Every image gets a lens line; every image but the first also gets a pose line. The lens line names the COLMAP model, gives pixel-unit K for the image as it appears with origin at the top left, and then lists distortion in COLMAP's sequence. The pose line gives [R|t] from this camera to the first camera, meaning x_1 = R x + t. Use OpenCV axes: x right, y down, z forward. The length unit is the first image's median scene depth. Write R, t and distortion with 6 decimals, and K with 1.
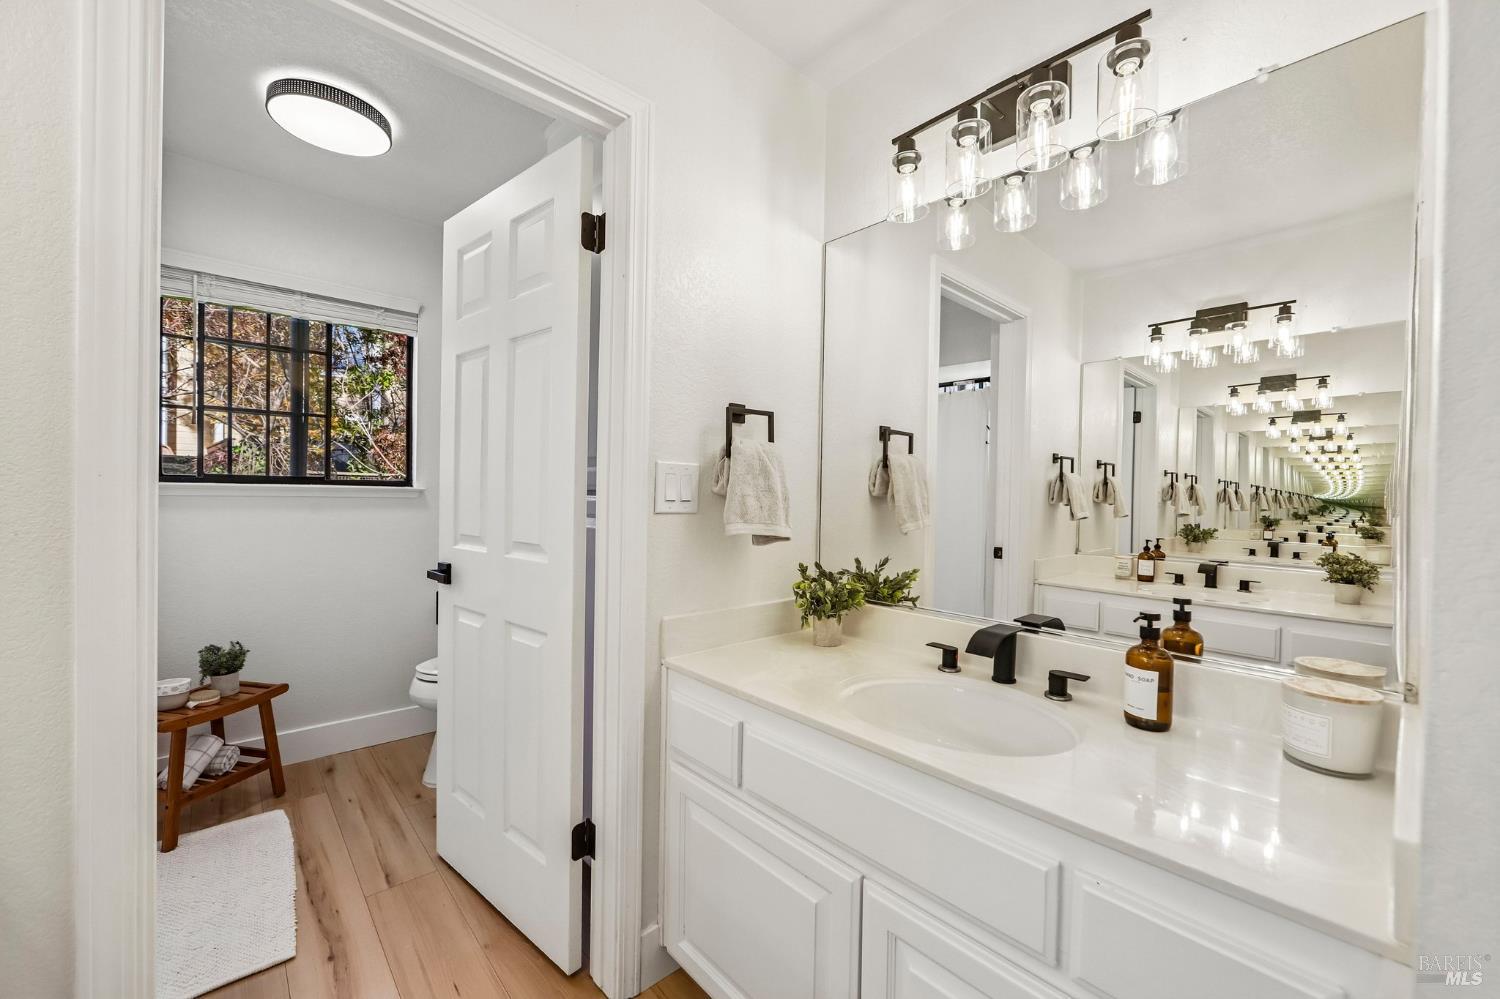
lens RADIAL K [[600.3, 0, 766.1], [0, 600.3, 500.1], [0, 0, 1]] dist [-0.011155, 0.002286]
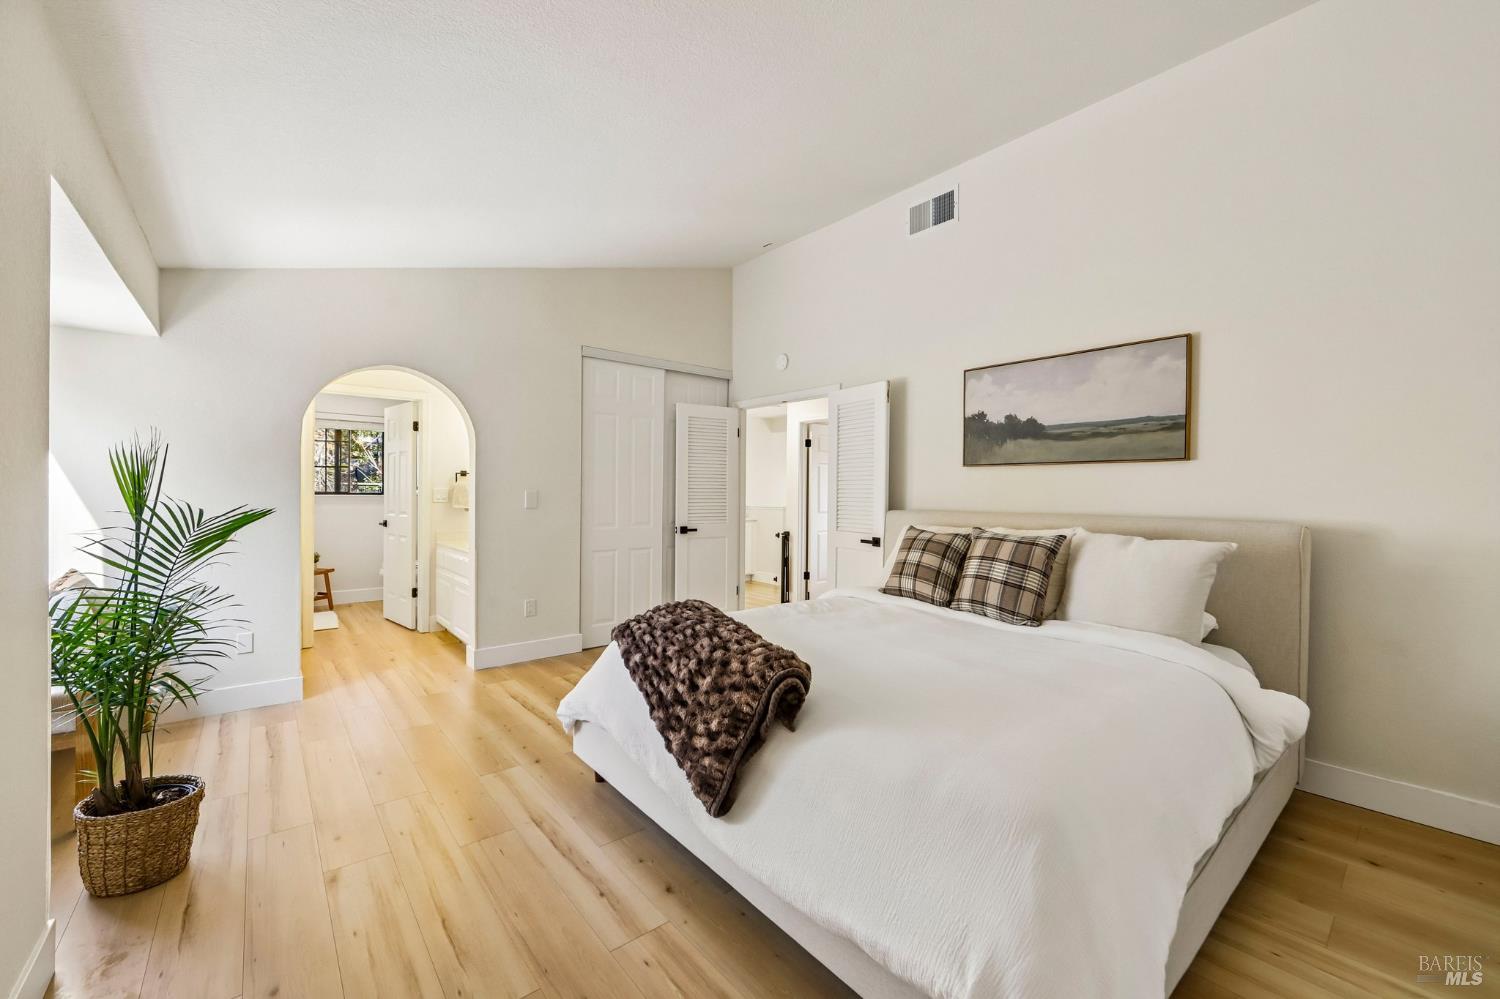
lens RADIAL K [[600.3, 0, 769.2], [0, 600.3, 496.5], [0, 0, 1]] dist [-0.011155, 0.002286]
pose [[0.999360, -0.013045, -0.033306, 1.305217], [0.012658, 0.999850, -0.011796, 0.038525], [0.033455, 0.011366, 0.999376, -1.697644]]
